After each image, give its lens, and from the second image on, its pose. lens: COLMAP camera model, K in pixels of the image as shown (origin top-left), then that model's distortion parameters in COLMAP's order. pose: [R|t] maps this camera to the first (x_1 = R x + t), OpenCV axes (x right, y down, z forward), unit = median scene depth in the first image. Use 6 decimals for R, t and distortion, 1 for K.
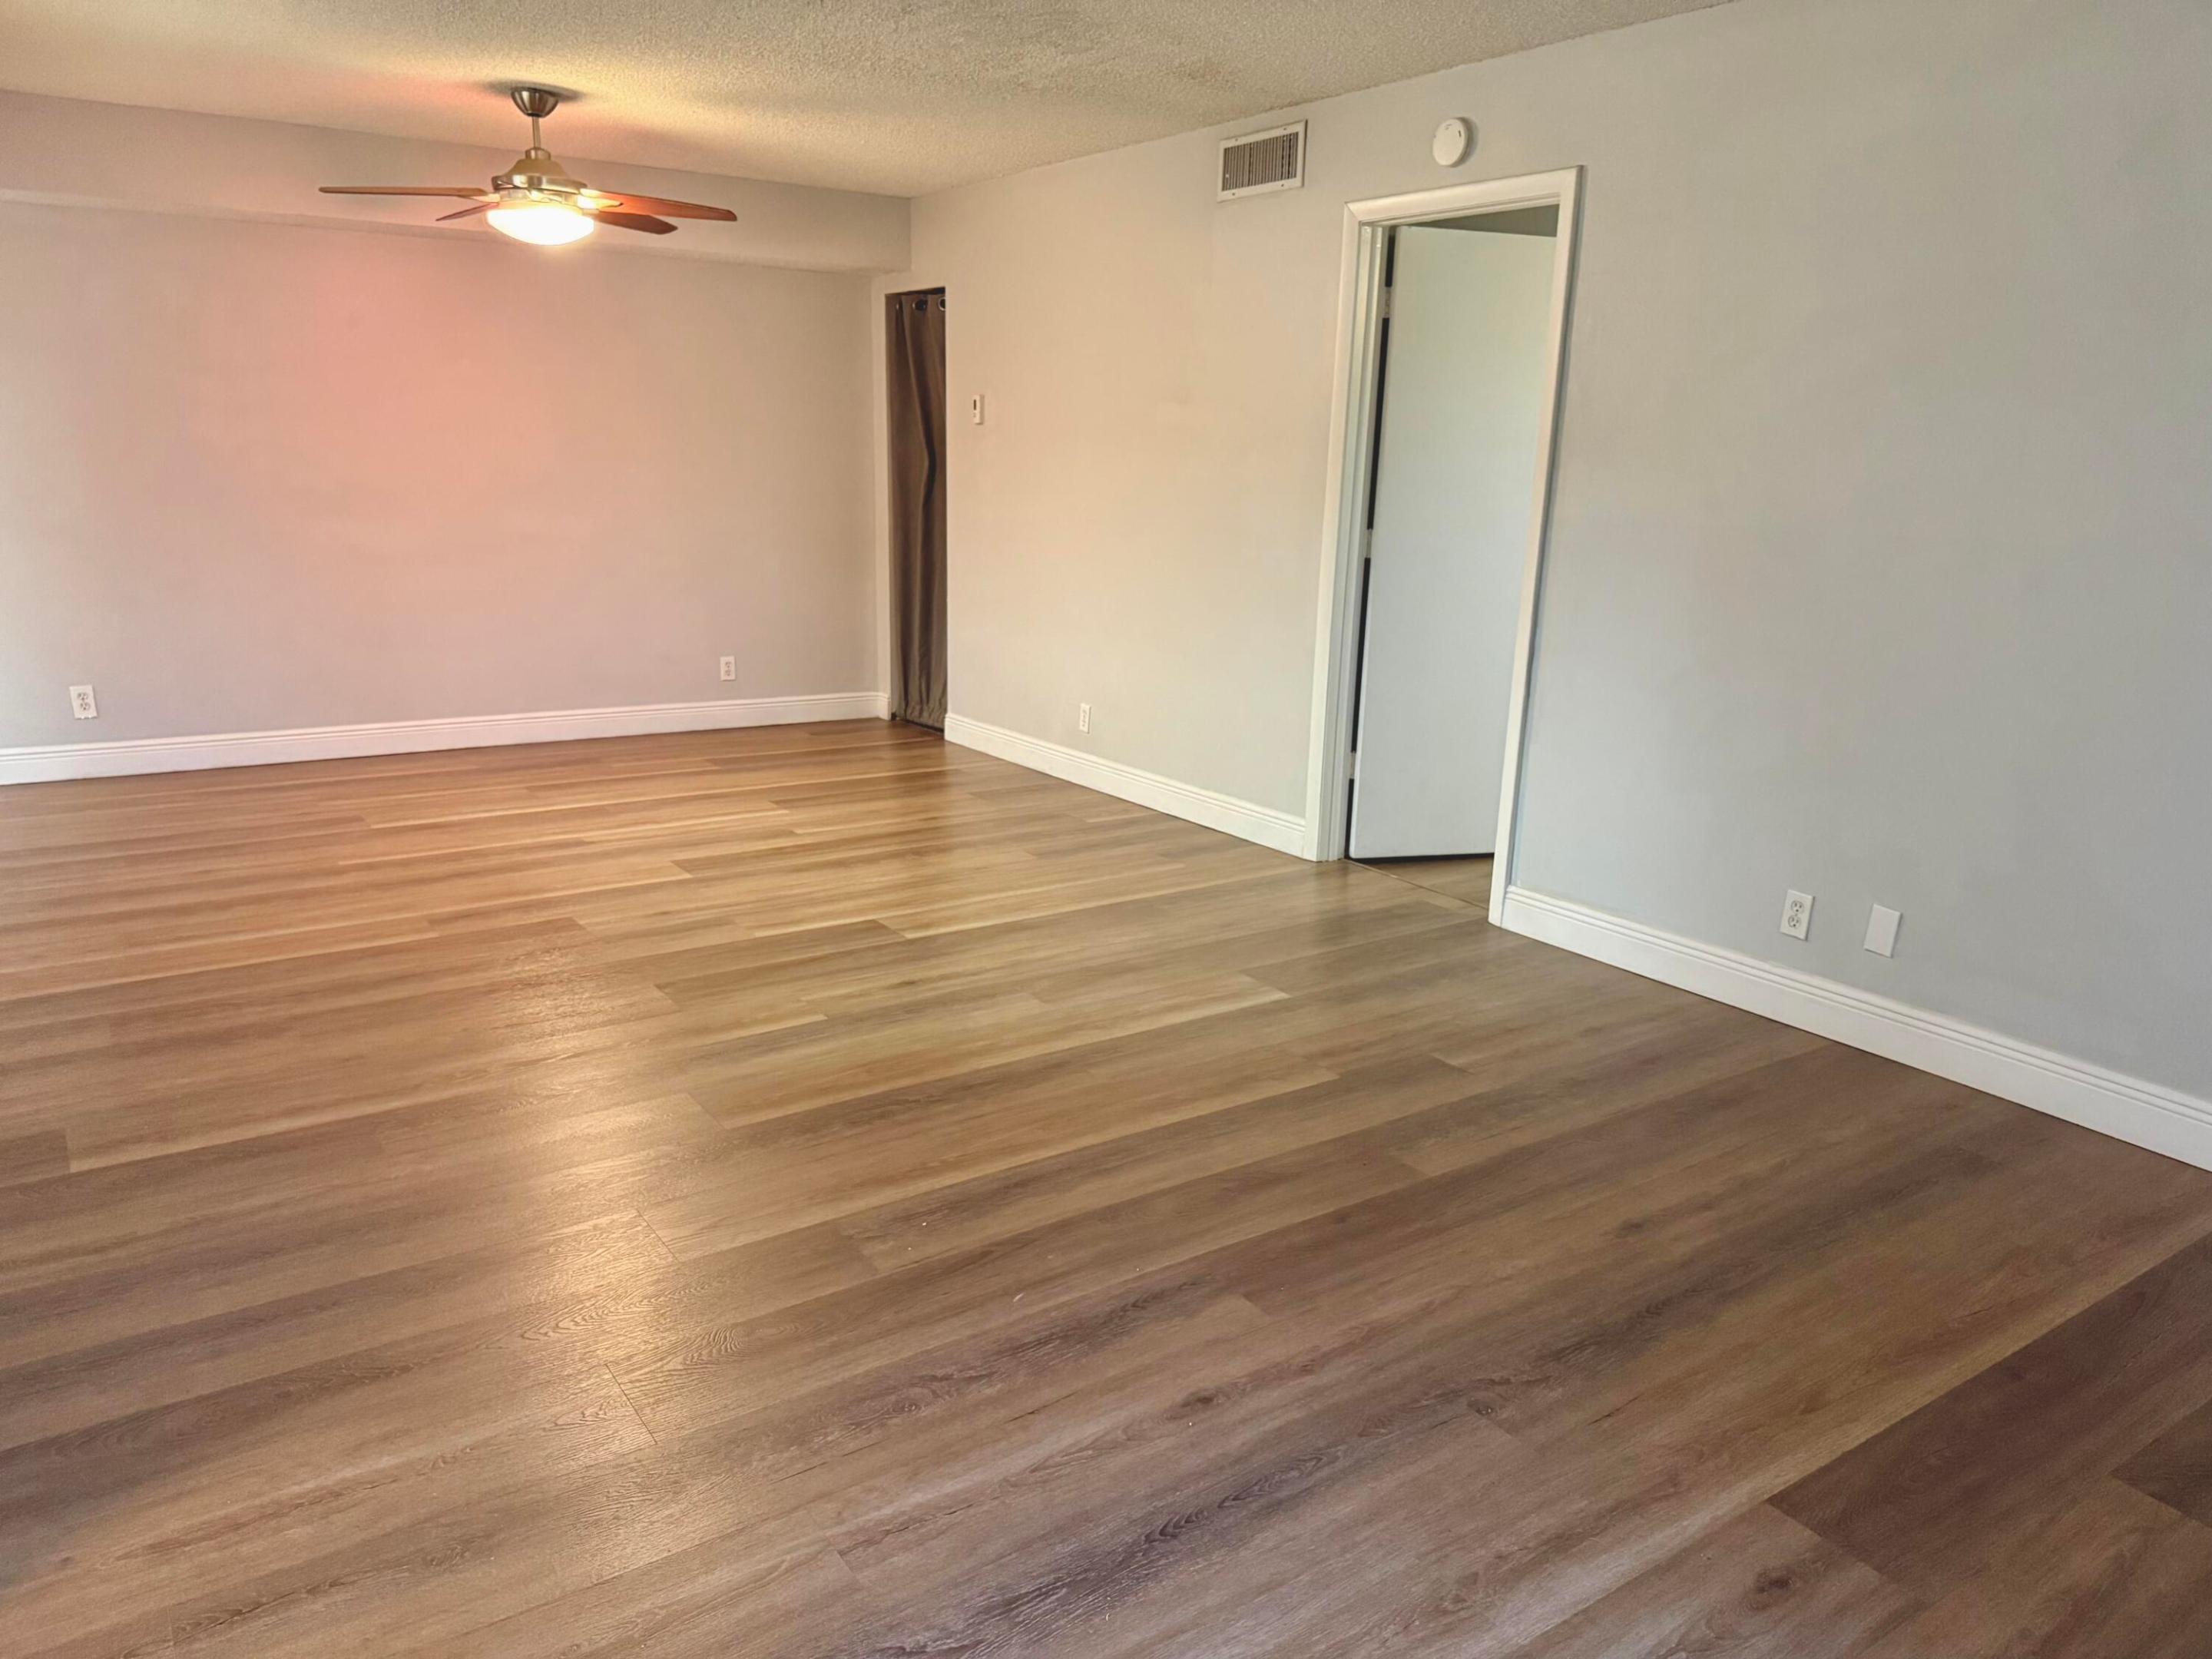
lens RADIAL K [[1535.6, 0, 1106.0], [0, 1535.6, 829.5], [0, 0, 1]] dist [0.005351, -0.001065]
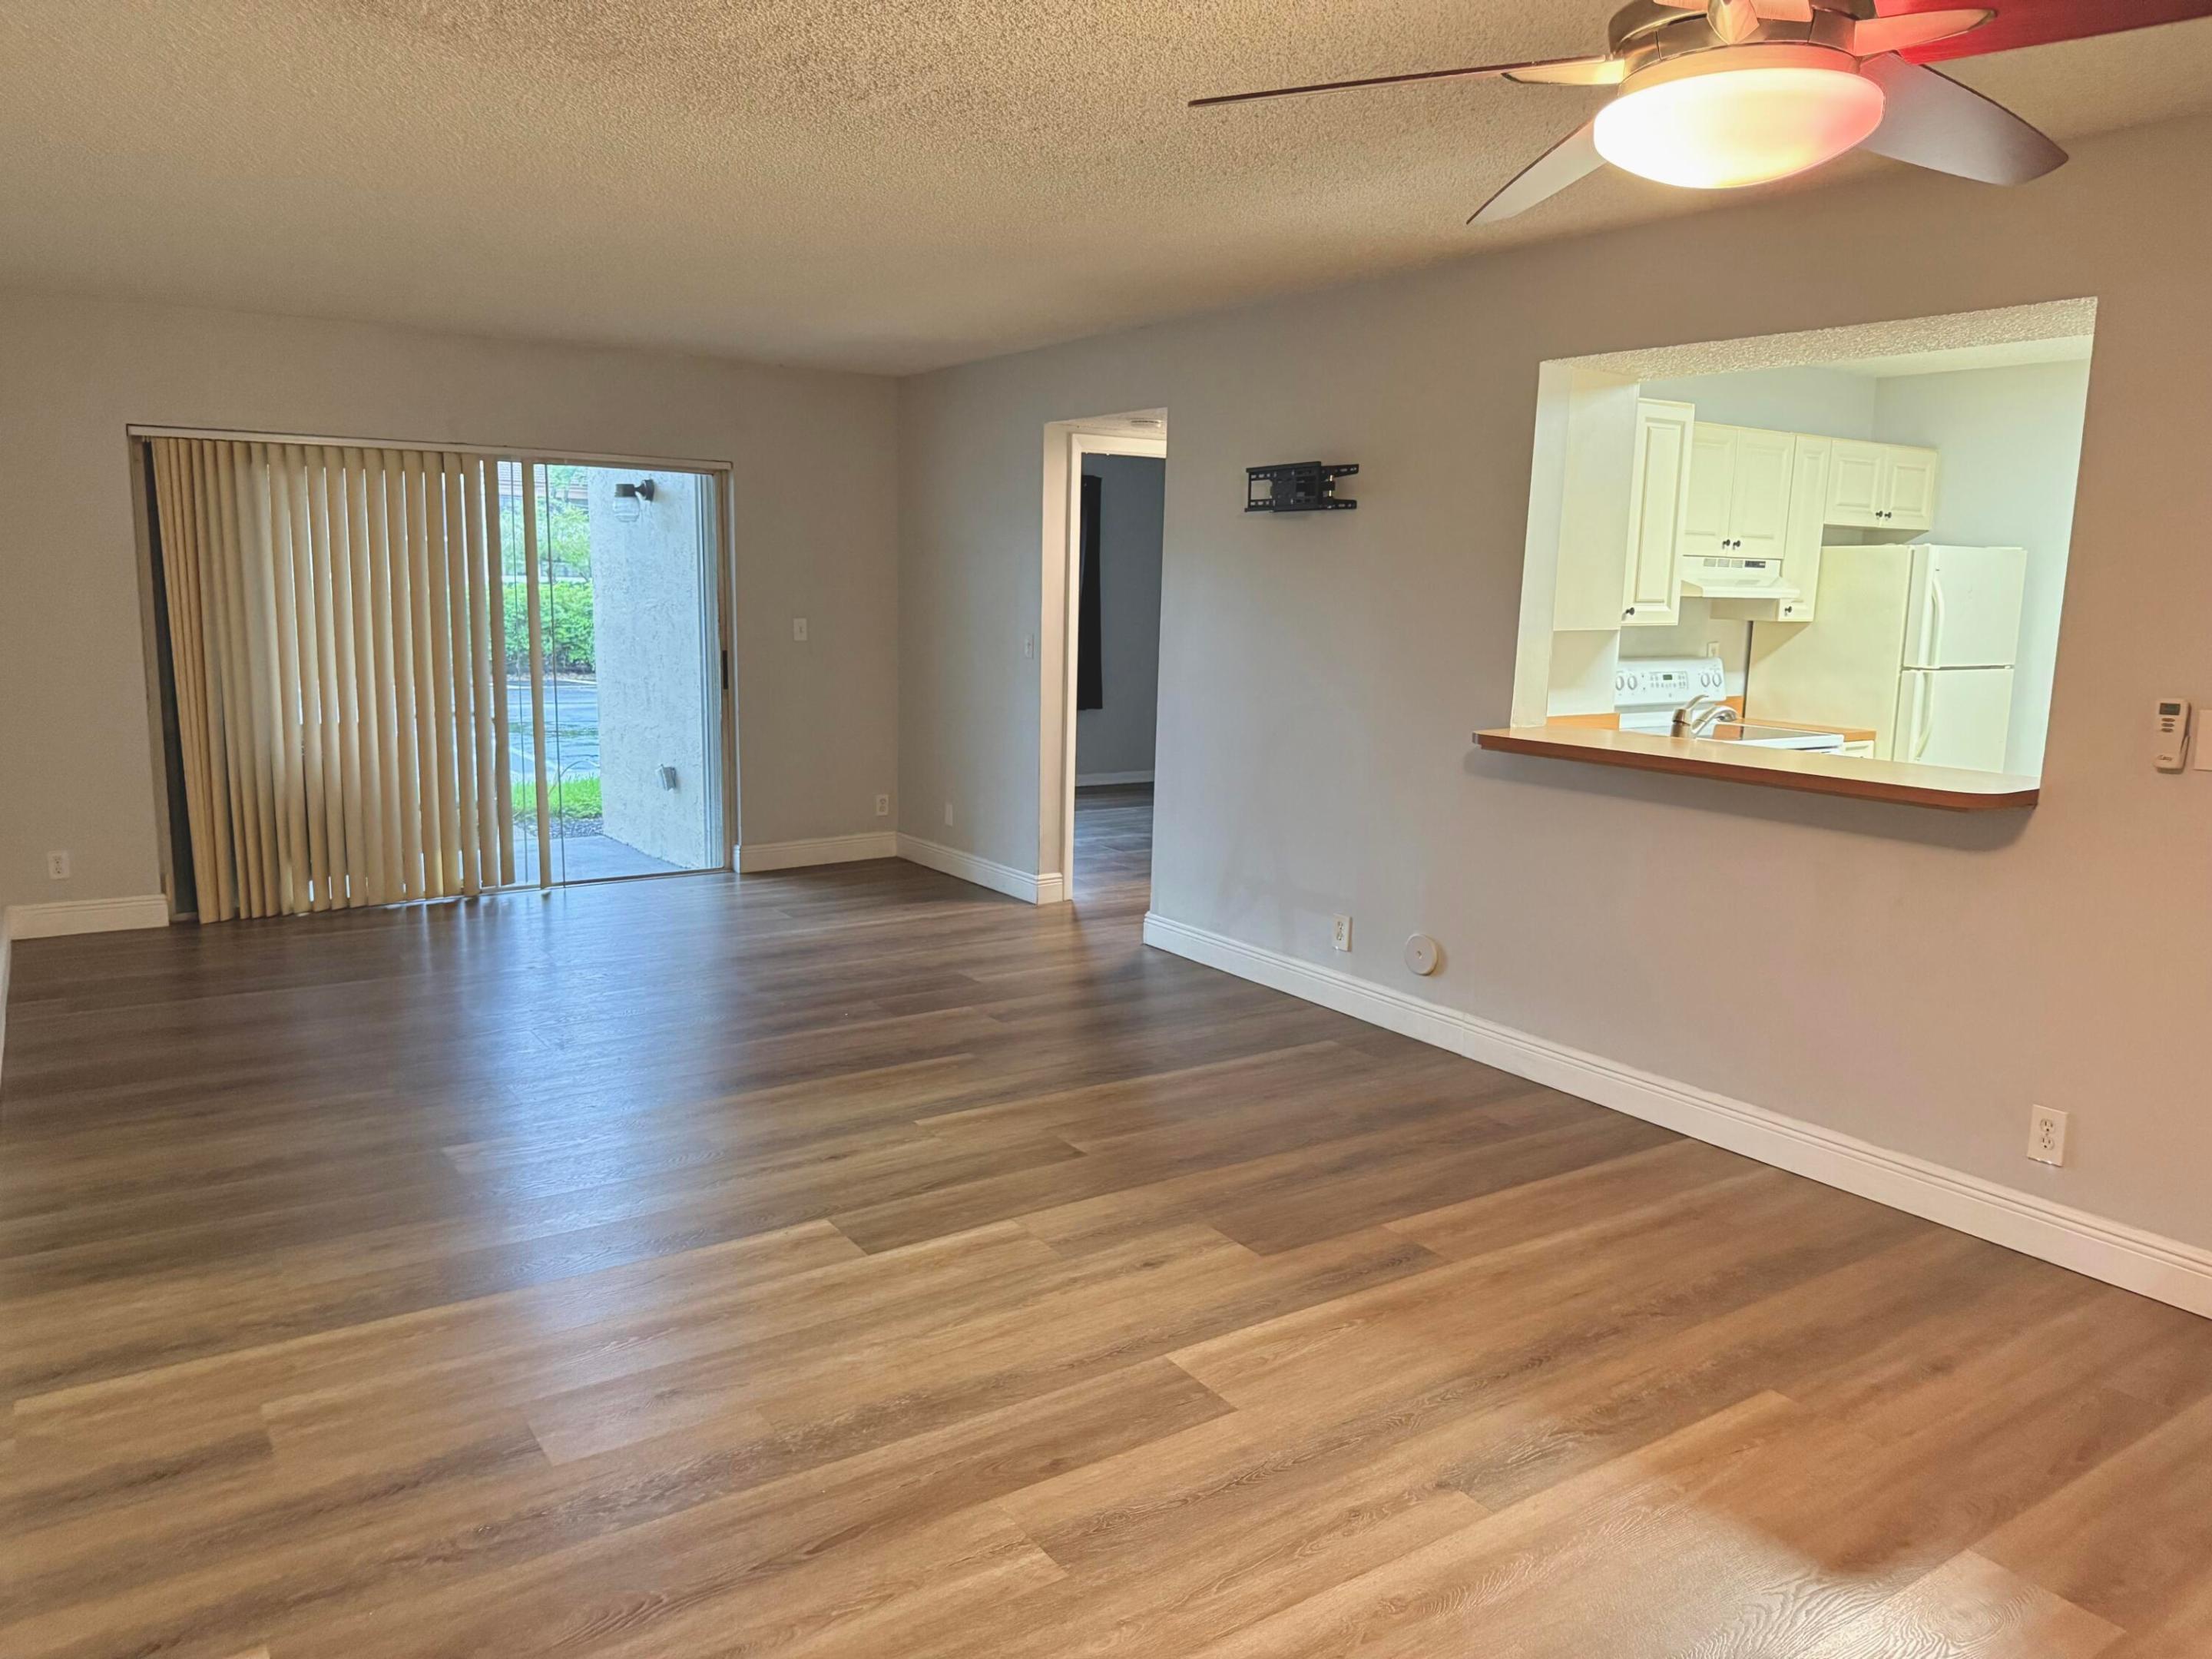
lens RADIAL K [[1535.6, 0, 1106.0], [0, 1535.6, 829.5], [0, 0, 1]] dist [0.005351, -0.001065]
pose [[-0.998445, -0.055529, -0.004846, -0.251138], [-0.052876, 0.916049, 0.397566, -0.433313], [-0.017637, 0.397204, -0.917561, 1.601505]]
